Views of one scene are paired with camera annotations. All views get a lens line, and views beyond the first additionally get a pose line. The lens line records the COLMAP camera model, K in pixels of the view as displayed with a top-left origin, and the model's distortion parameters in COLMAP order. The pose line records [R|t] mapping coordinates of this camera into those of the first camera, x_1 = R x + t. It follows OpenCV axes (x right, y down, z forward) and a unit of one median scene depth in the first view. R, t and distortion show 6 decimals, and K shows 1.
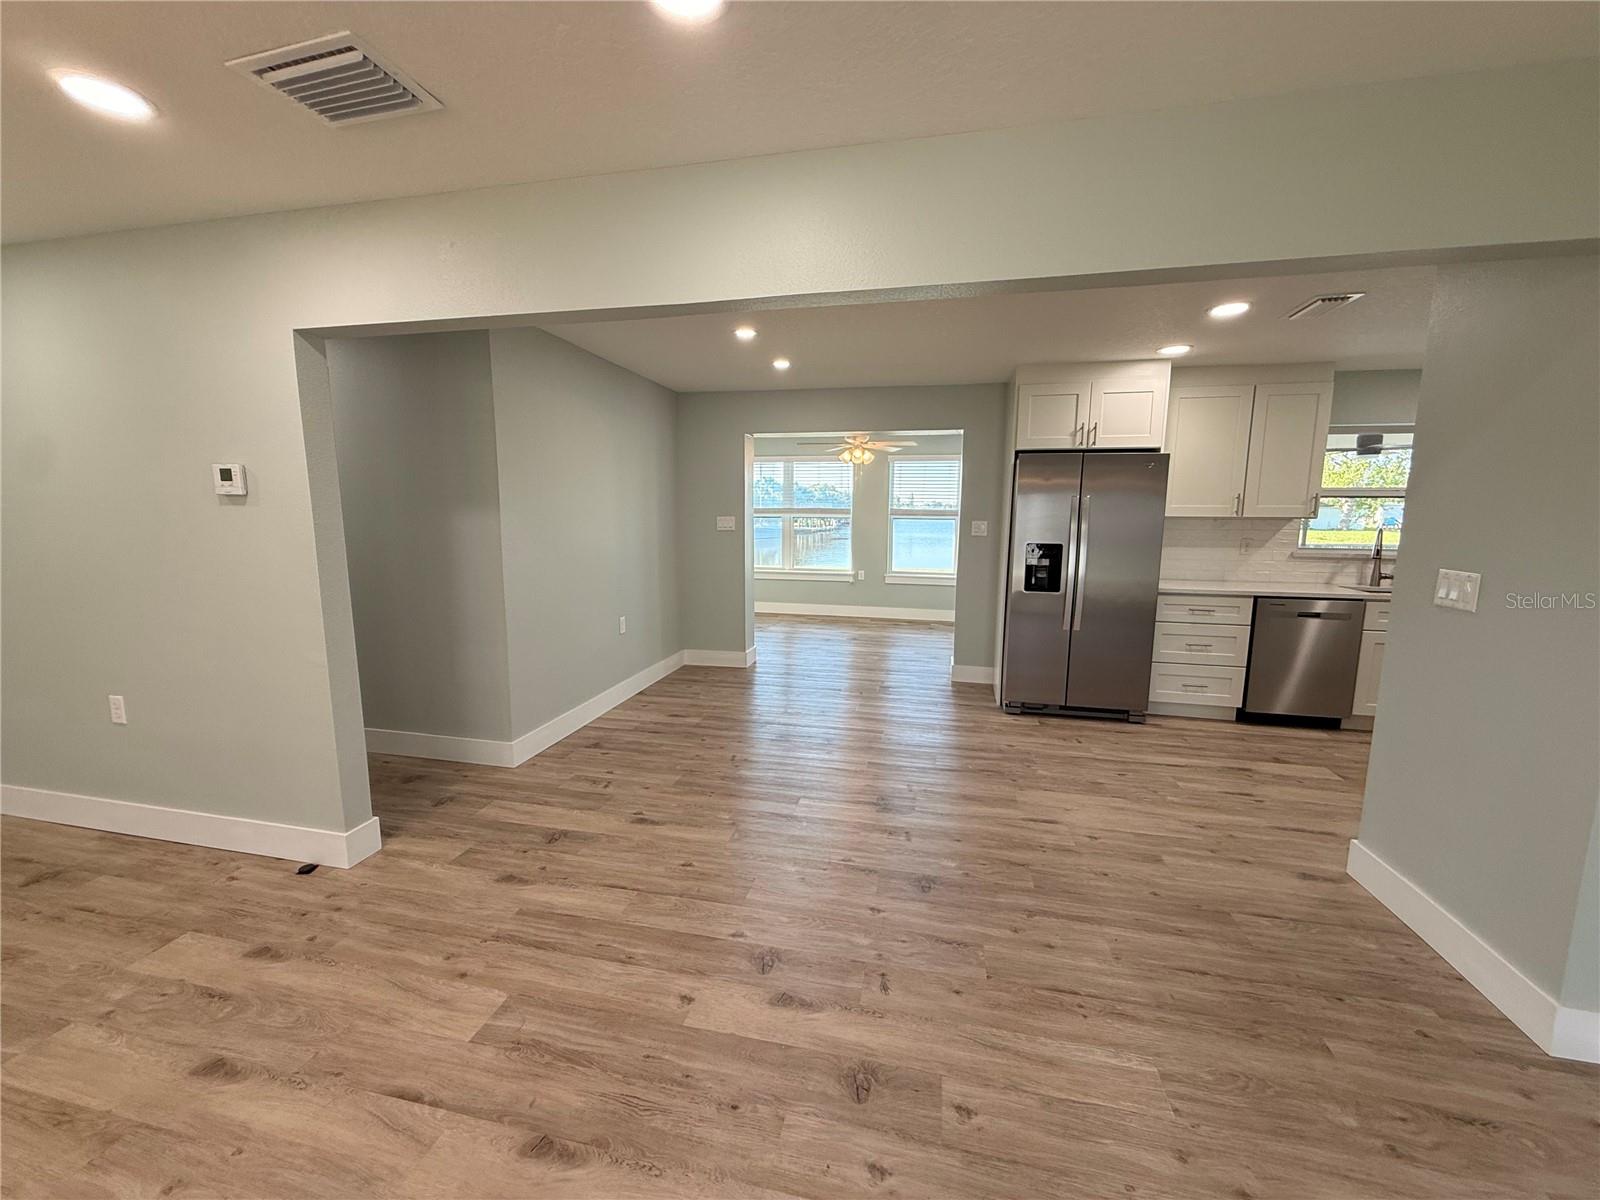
lens RADIAL K [[633.3, 0, 800.0], [0, 633.3, 600.0], [0, 0, 1]] dist [-0.000786, -0.000275]
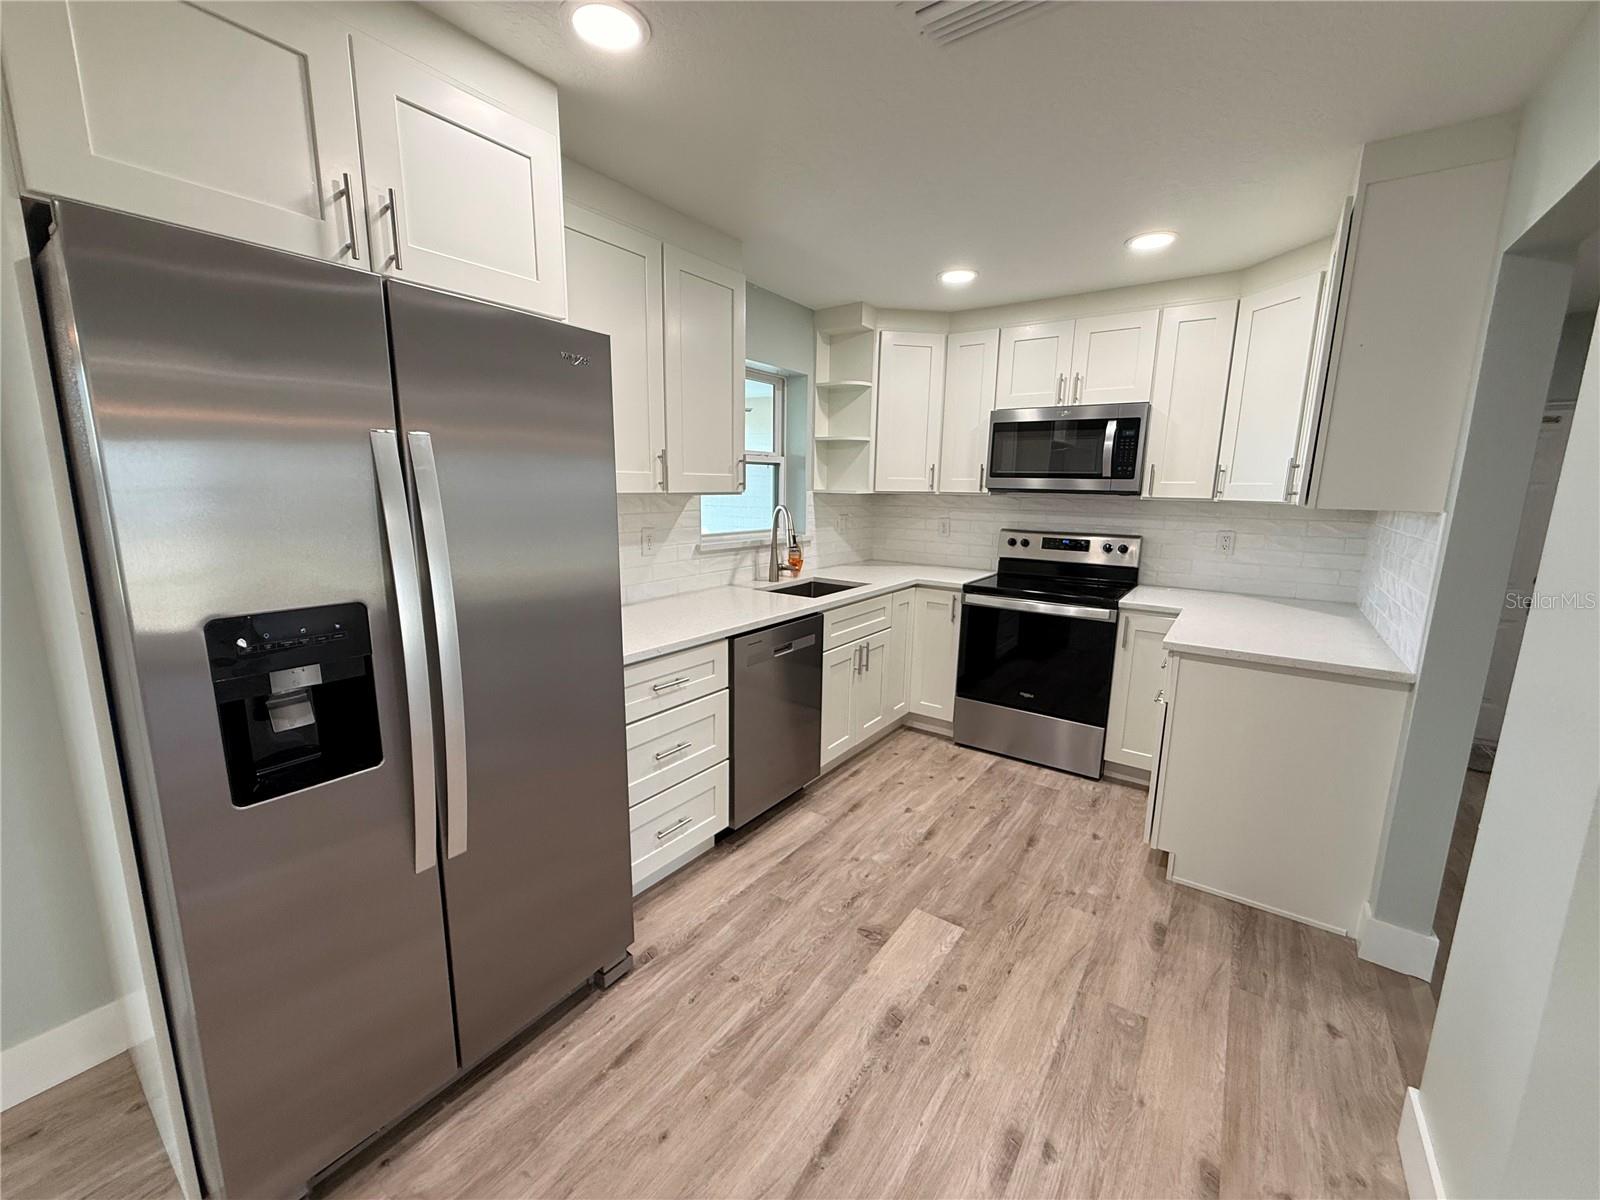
lens RADIAL K [[633.3, 0, 800.0], [0, 633.3, 600.0], [0, 0, 1]] dist [-0.000786, -0.000275]
pose [[0.384731, -0.165988, 0.907981, 0.231608], [0.110556, 0.984903, 0.133205, -0.103301], [-0.916384, 0.049135, 0.397274, 0.701603]]
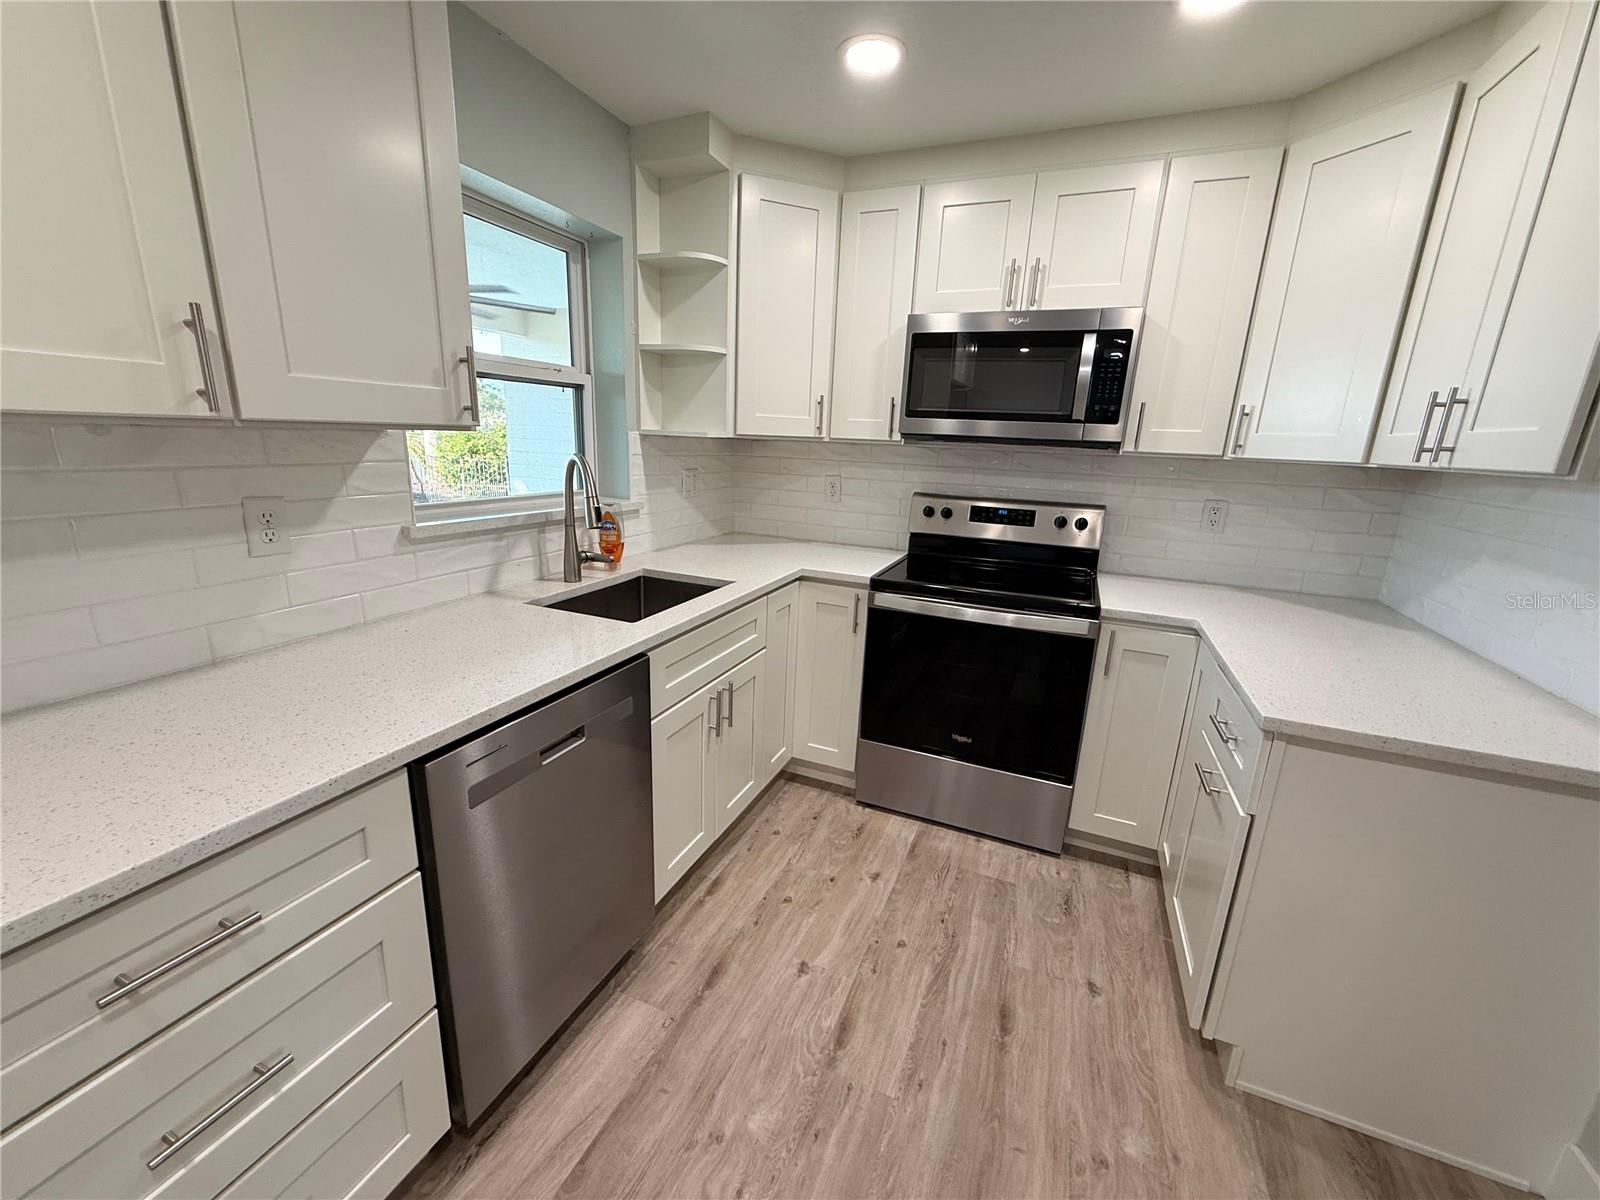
lens RADIAL K [[633.3, 0, 800.0], [0, 633.3, 600.0], [0, 0, 1]] dist [-0.000786, -0.000275]
pose [[0.177474, -0.244819, 0.953188, 0.517719], [0.092798, 0.968411, 0.231451, -0.105298], [-0.979741, 0.047377, 0.194586, 0.785751]]
